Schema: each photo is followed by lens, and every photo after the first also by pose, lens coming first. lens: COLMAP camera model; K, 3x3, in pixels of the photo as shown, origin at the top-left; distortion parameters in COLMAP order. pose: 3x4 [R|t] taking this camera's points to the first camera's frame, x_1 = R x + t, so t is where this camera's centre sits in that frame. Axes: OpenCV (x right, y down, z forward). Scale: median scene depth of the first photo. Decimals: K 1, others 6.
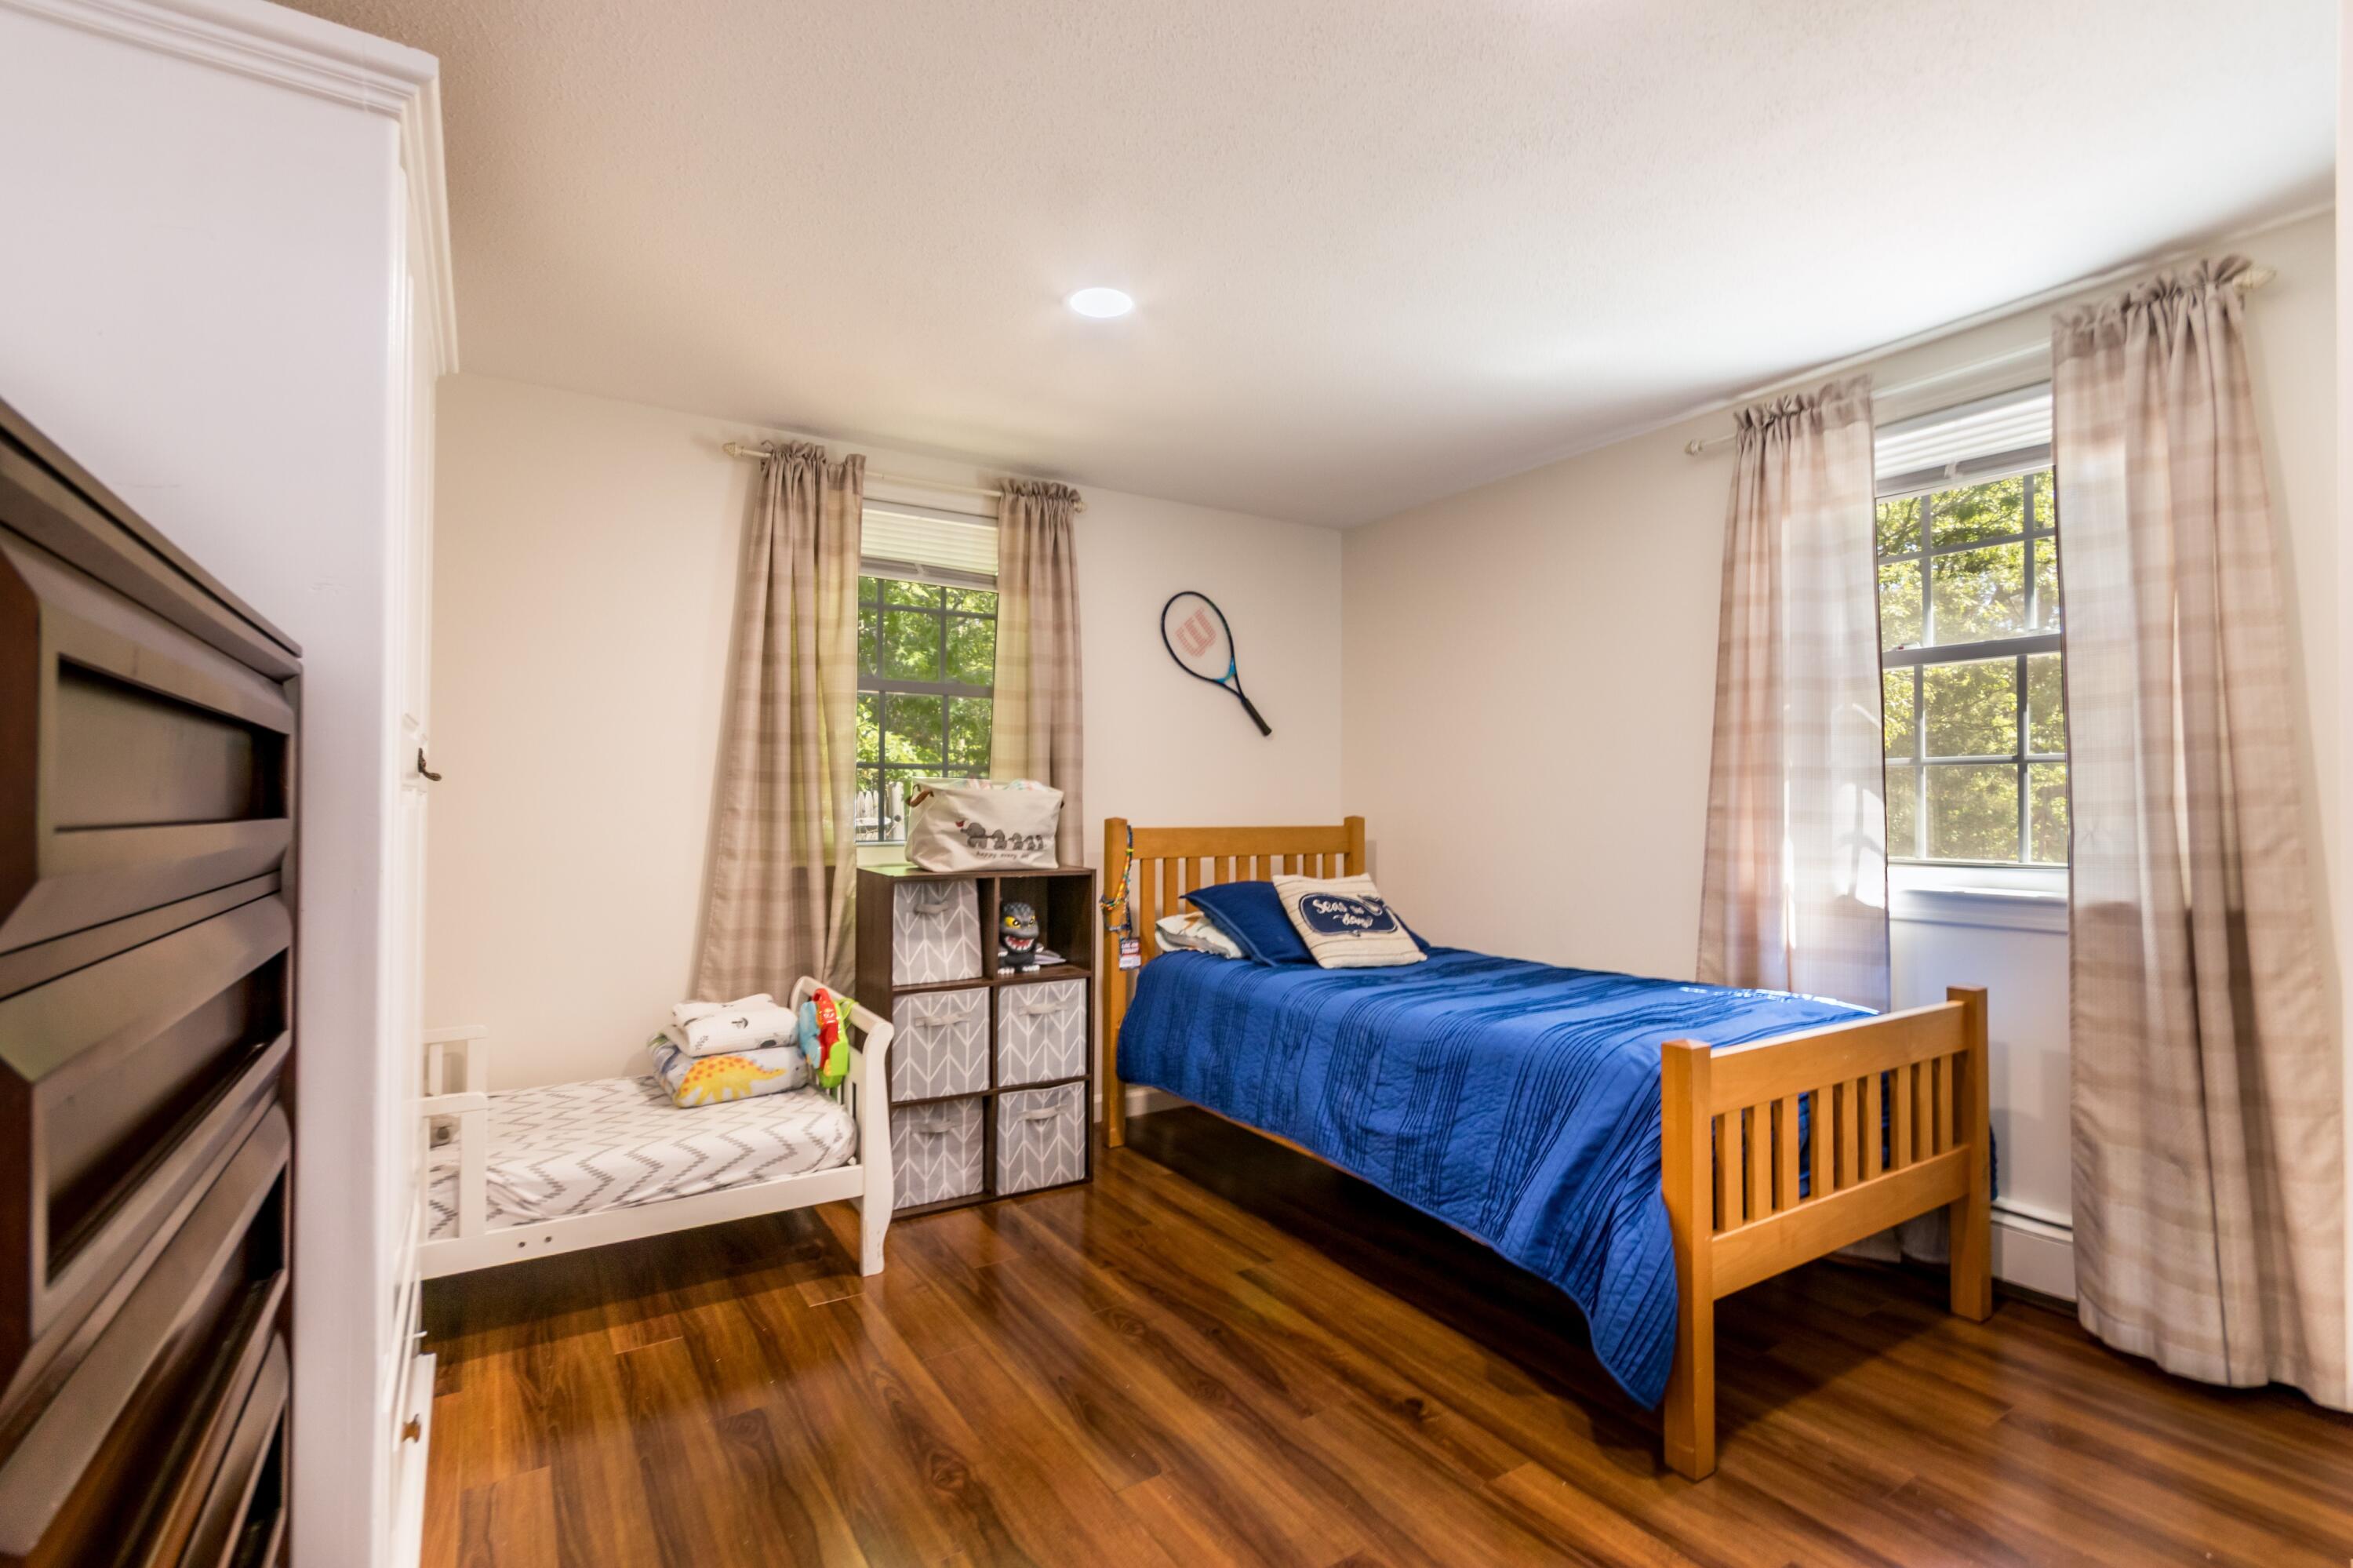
lens RADIAL K [[1074.8, 0, 1178.2], [0, 1074.8, 796.4], [0, 0, 1]] dist [-0.000310, 0.000193]
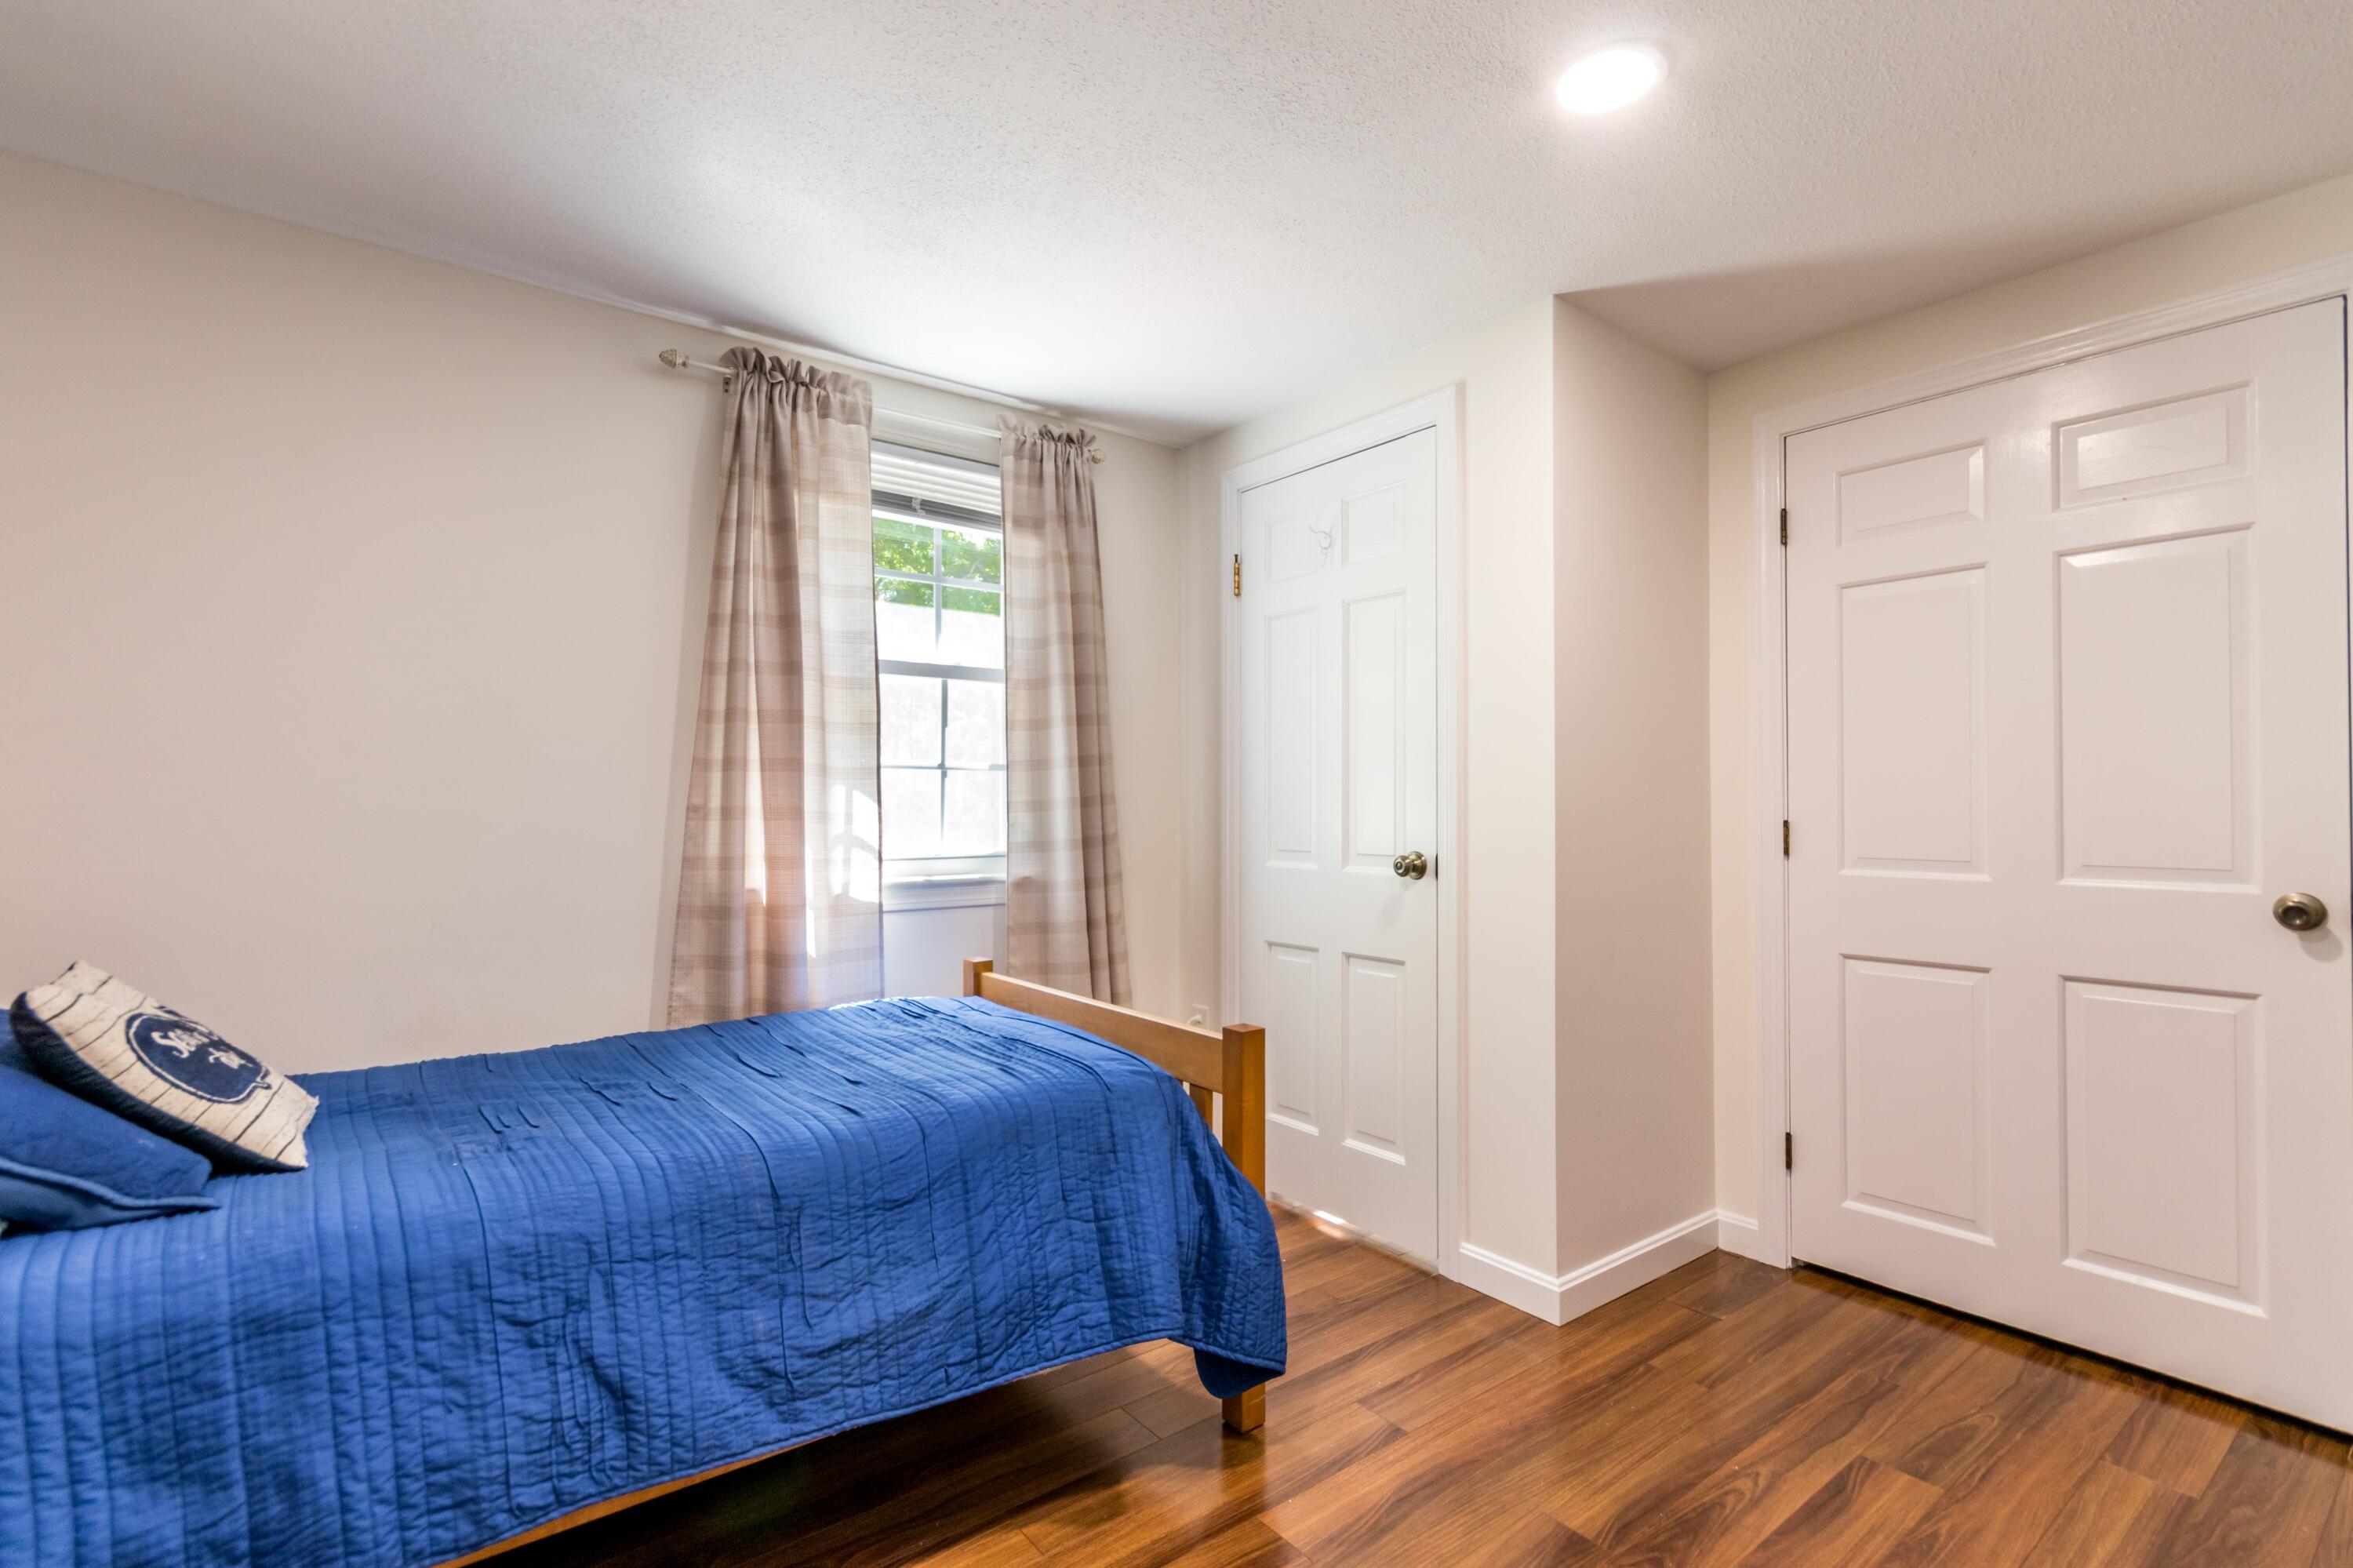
lens RADIAL K [[1096.6, 0, 1185.3], [0, 1096.6, 781.8], [0, 0, 1]] dist [0.001435, 0.000062]
pose [[-0.098666, 0.014715, 0.995012, -0.377816], [-0.017532, 0.999710, -0.016523, -0.000727], [-0.994966, -0.019075, -0.098380, 0.710509]]
